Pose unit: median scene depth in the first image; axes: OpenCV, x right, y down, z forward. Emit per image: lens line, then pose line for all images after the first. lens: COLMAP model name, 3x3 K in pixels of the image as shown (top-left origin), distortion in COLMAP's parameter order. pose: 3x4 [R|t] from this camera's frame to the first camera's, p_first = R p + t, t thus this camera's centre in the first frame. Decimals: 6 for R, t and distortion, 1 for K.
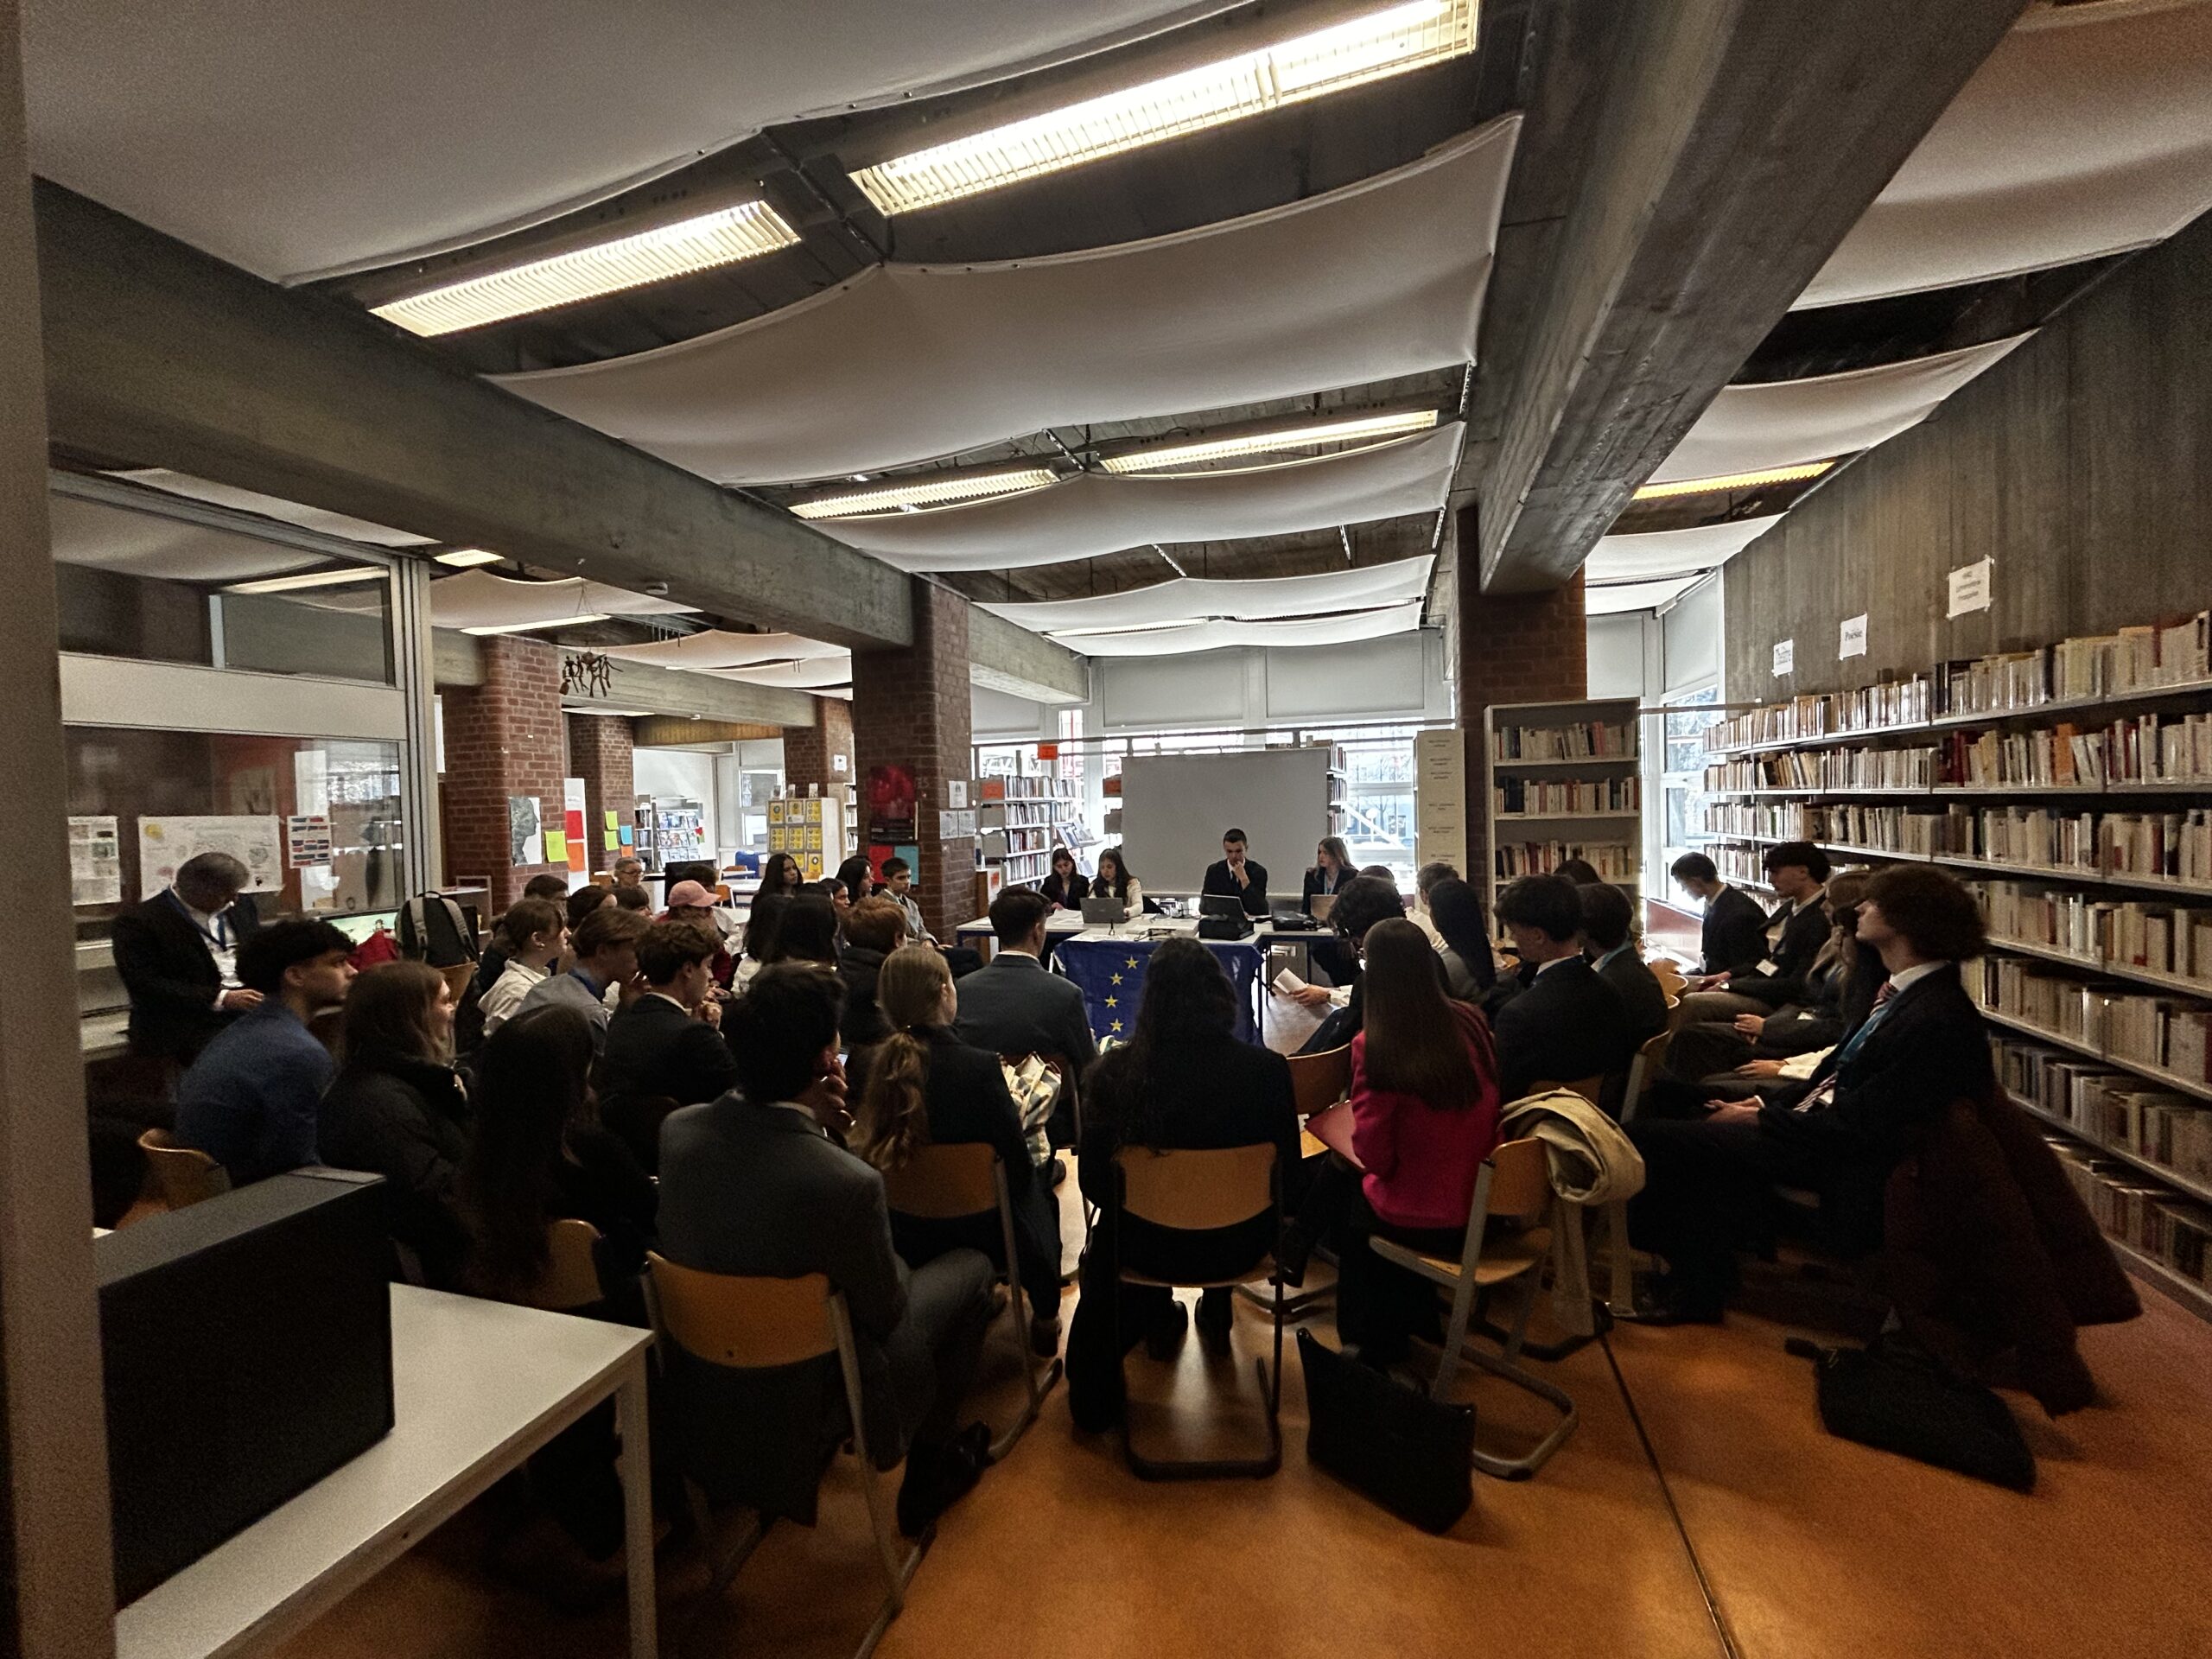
lens RADIAL K [[898.4, 0, 1106.0], [0, 898.4, 829.5], [0, 0, 1]] dist [-0.010260, 0.000210]
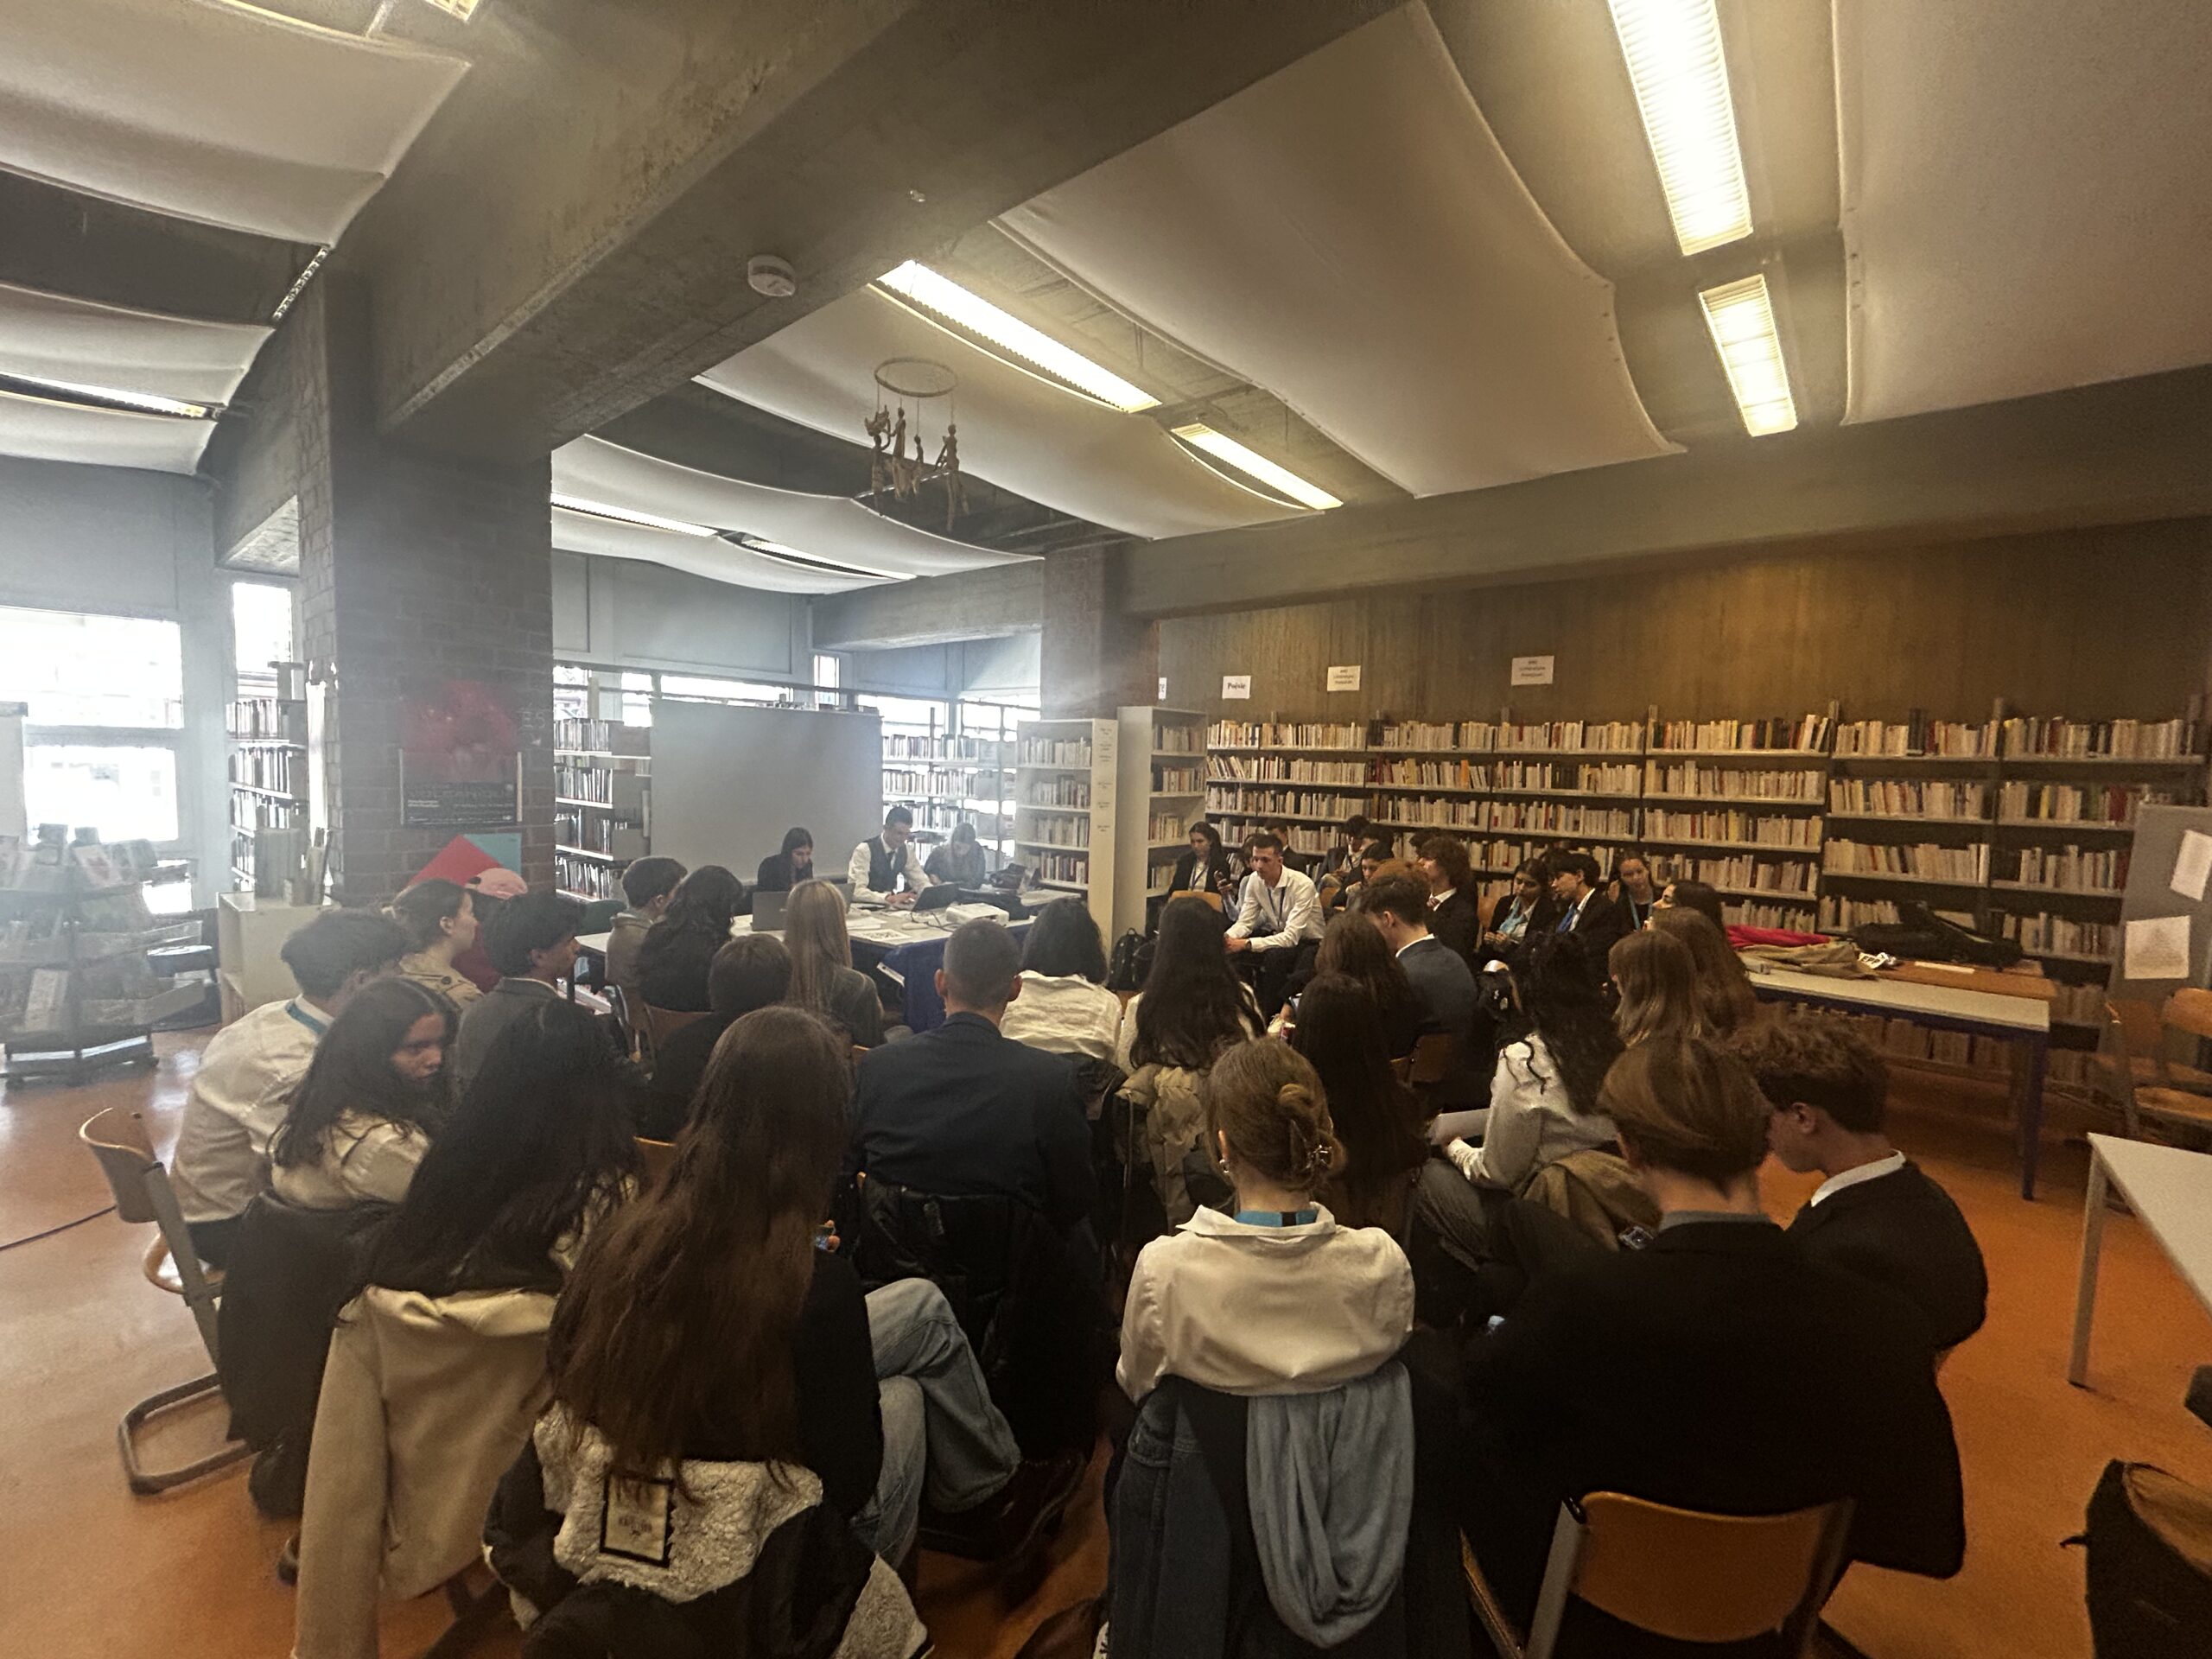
lens RADIAL K [[898.4, 0, 1106.0], [0, 898.4, 829.5], [0, 0, 1]] dist [-0.010260, 0.000210]
pose [[0.366908, -0.027382, 0.929854, -1.243489], [-0.010920, 0.999371, 0.033738, -0.012218], [-0.930193, -0.022533, 0.366378, 0.965646]]
